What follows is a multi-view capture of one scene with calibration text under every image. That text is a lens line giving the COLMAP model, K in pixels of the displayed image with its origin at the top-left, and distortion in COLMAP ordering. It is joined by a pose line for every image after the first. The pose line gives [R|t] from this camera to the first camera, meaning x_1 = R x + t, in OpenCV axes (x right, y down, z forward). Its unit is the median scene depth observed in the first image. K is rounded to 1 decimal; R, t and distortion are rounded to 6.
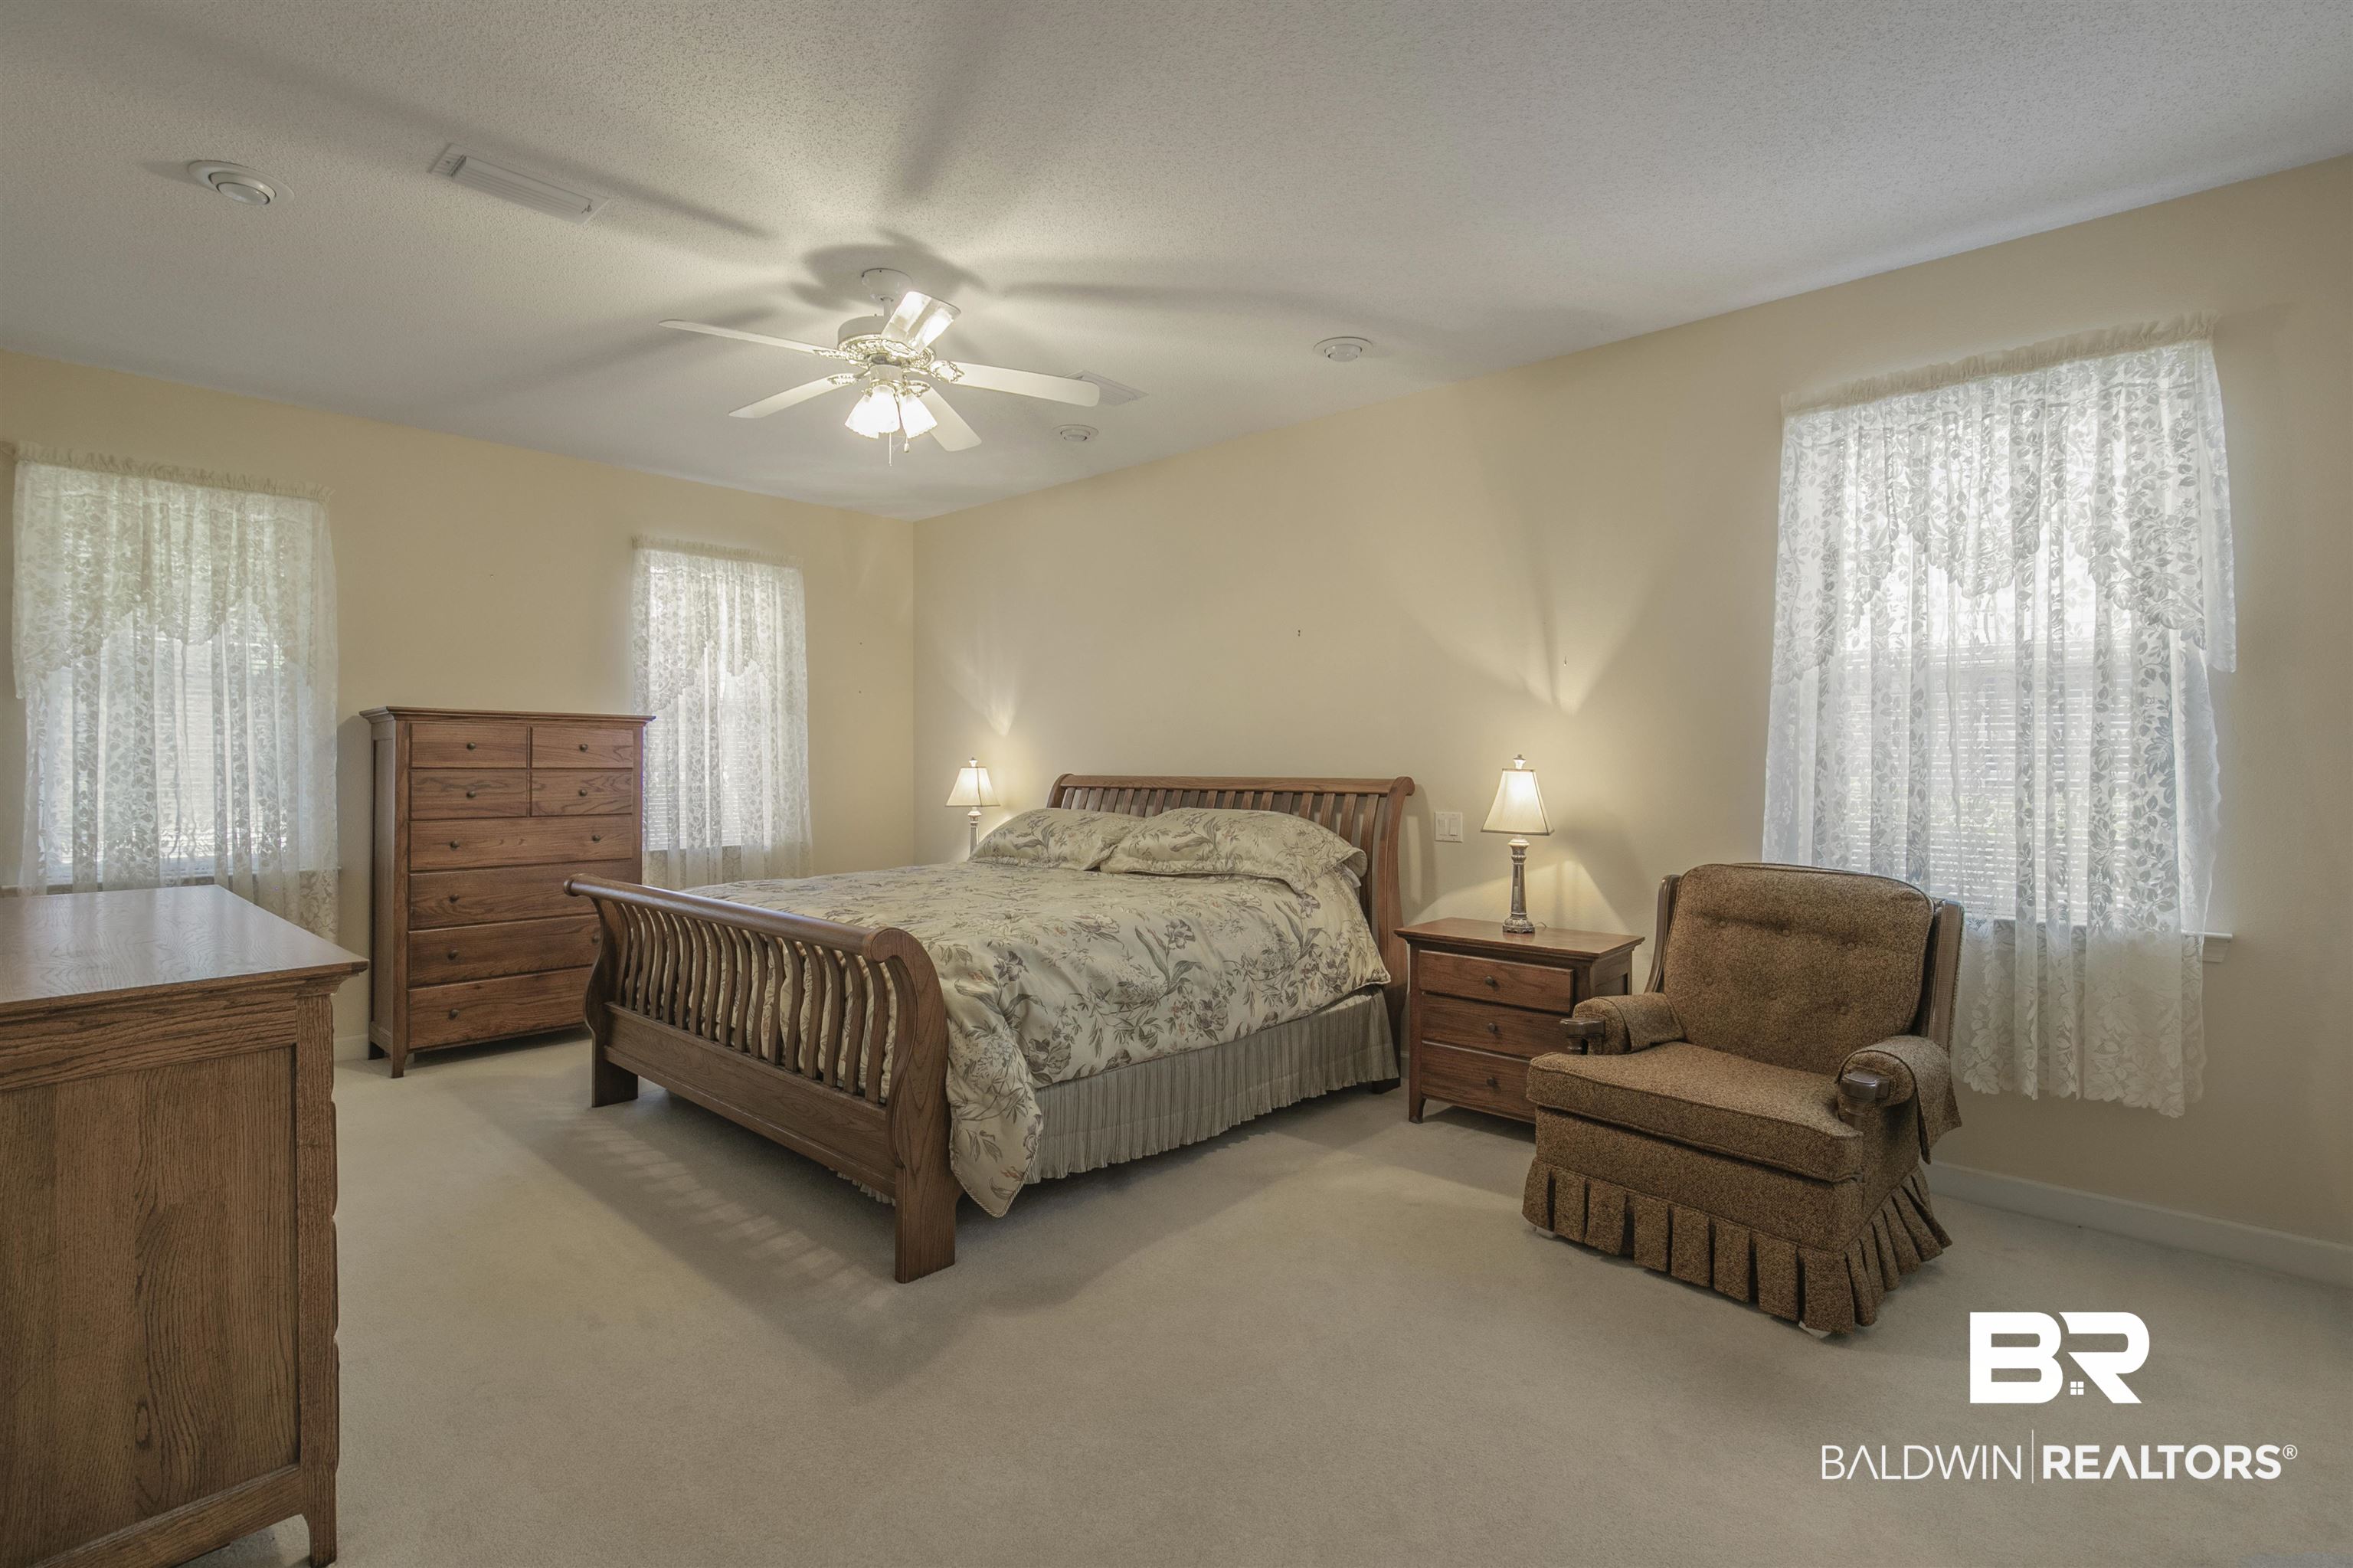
lens RADIAL K [[1075.7, 0, 1178.2], [0, 1075.7, 778.5], [0, 0, 1]] dist [-0.017291, 0.001085]
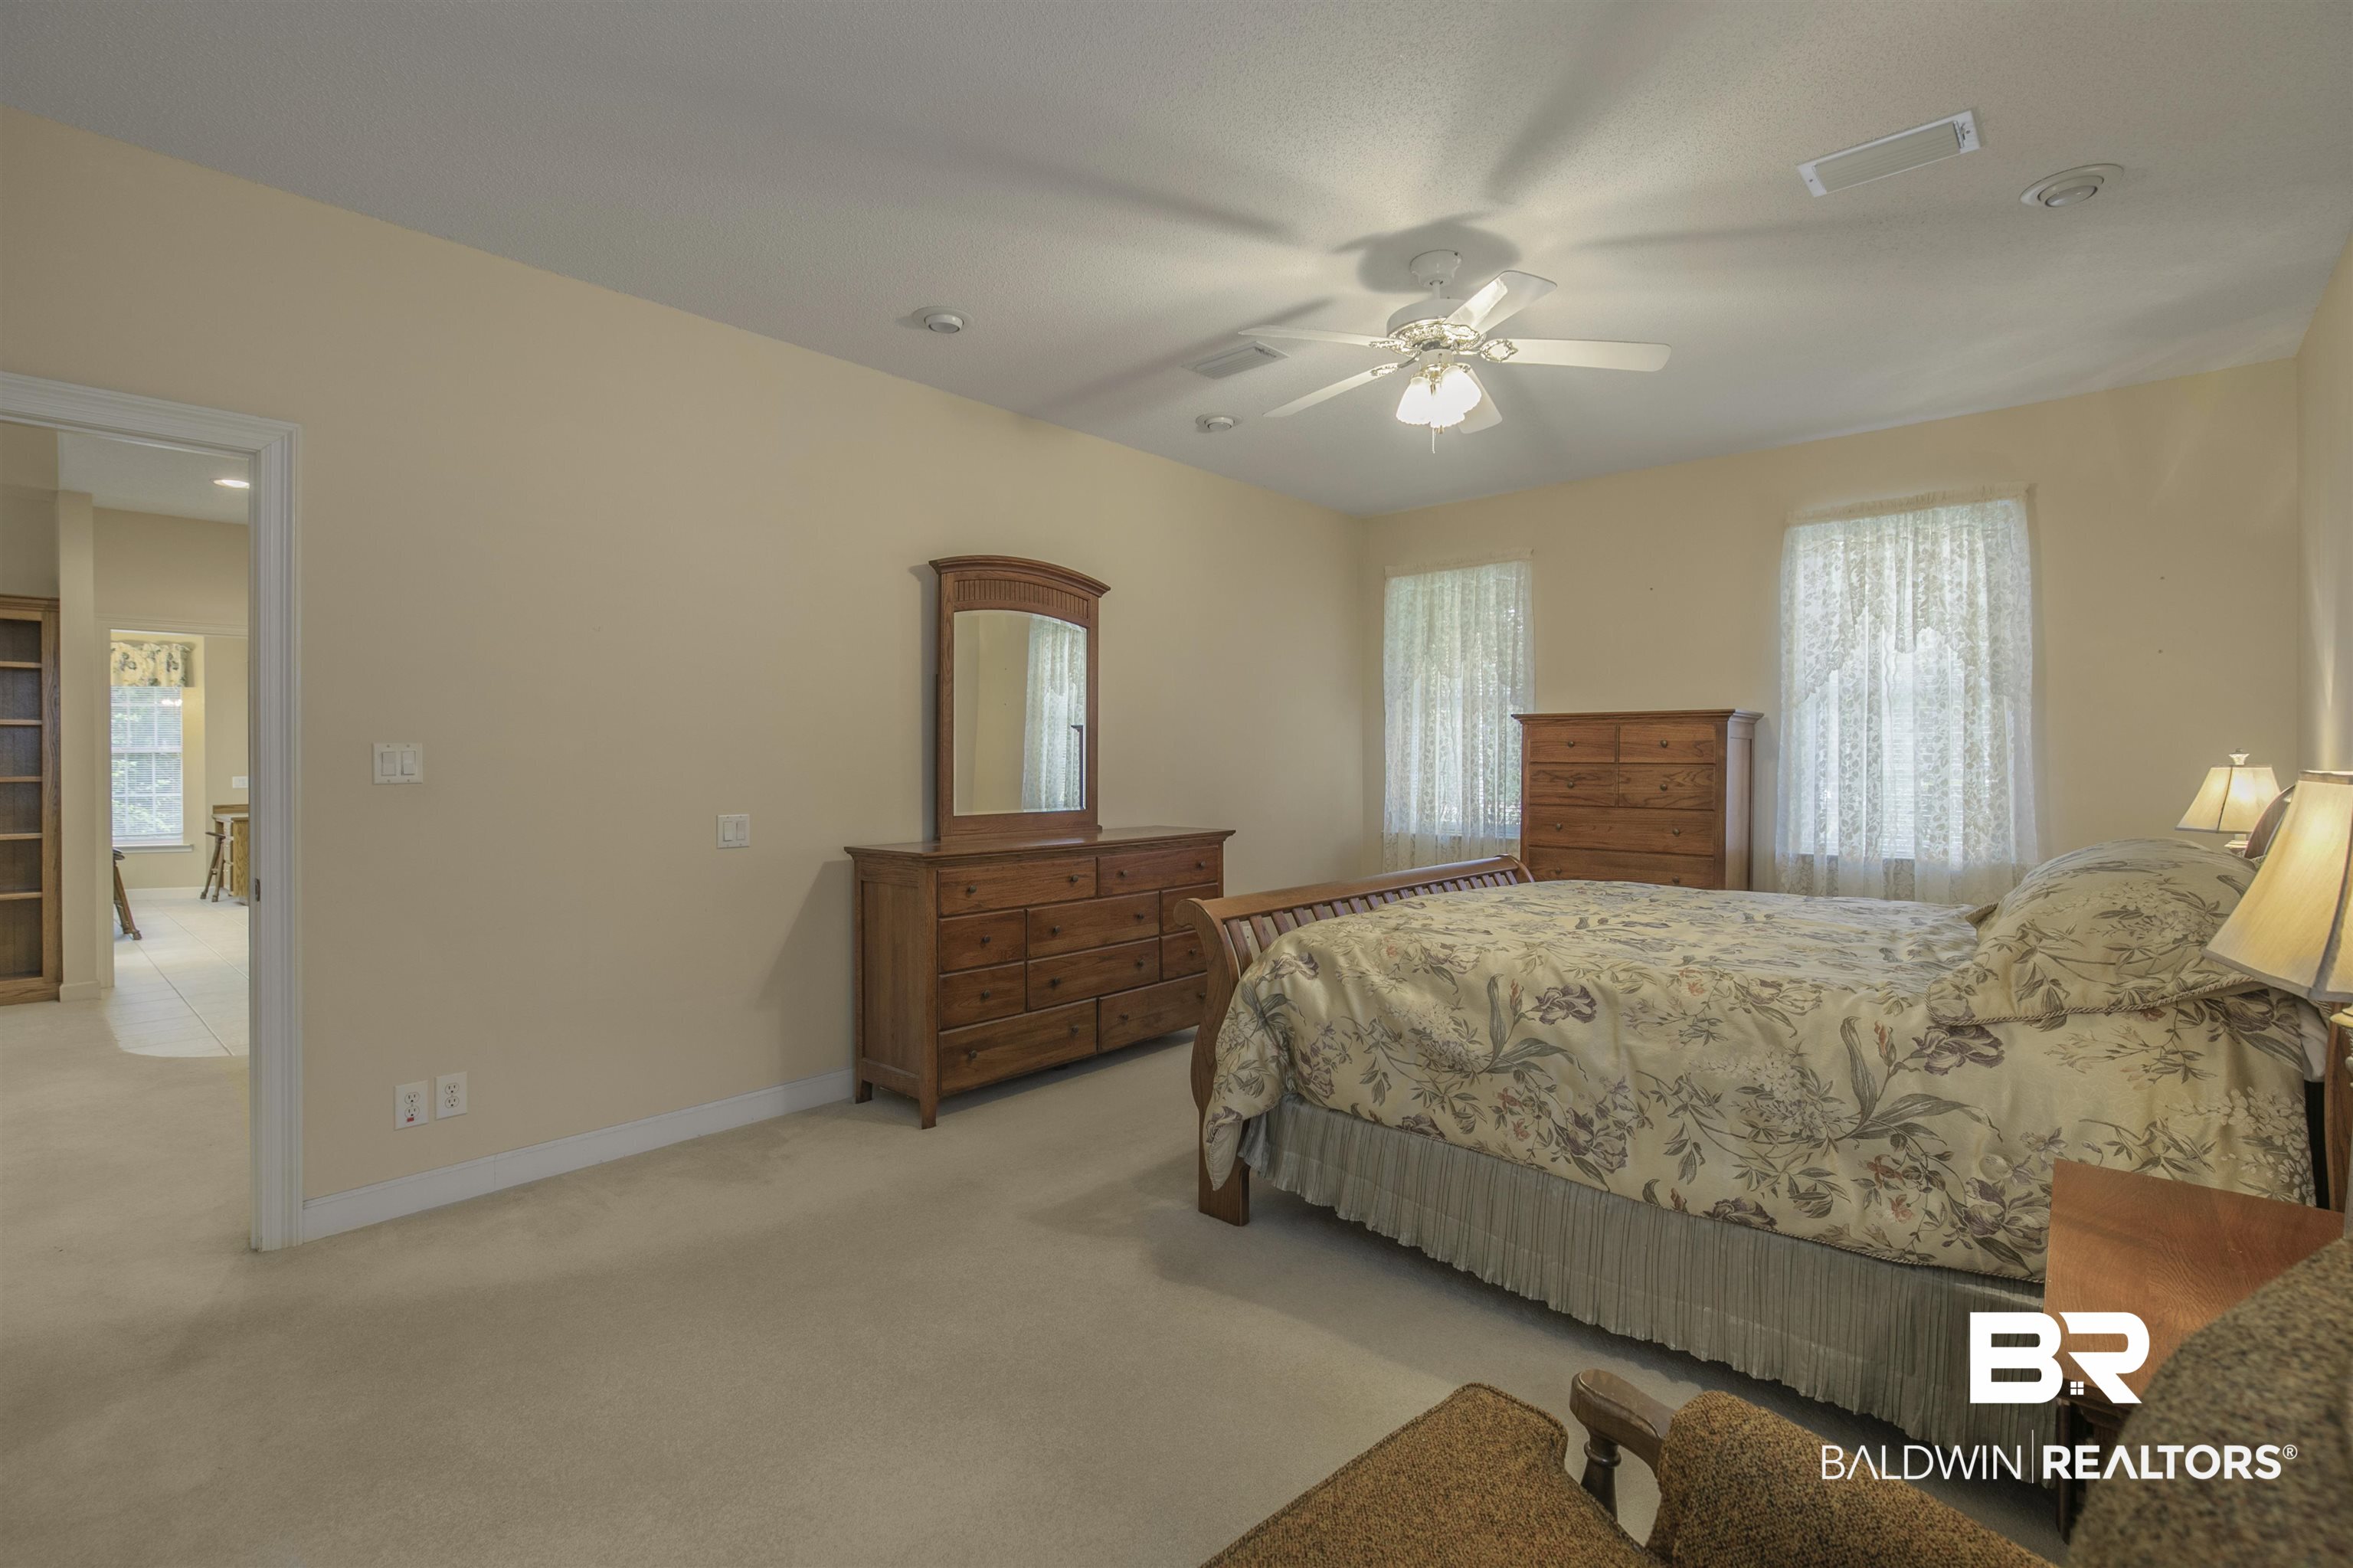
lens RADIAL K [[1075.7, 0, 1178.2], [0, 1075.7, 778.5], [0, 0, 1]] dist [-0.017291, 0.001085]
pose [[0.011204, 0.018797, -0.999761, 0.612835], [-0.012671, 0.999746, 0.018655, -0.010477], [0.999857, 0.012459, 0.011440, 0.658307]]
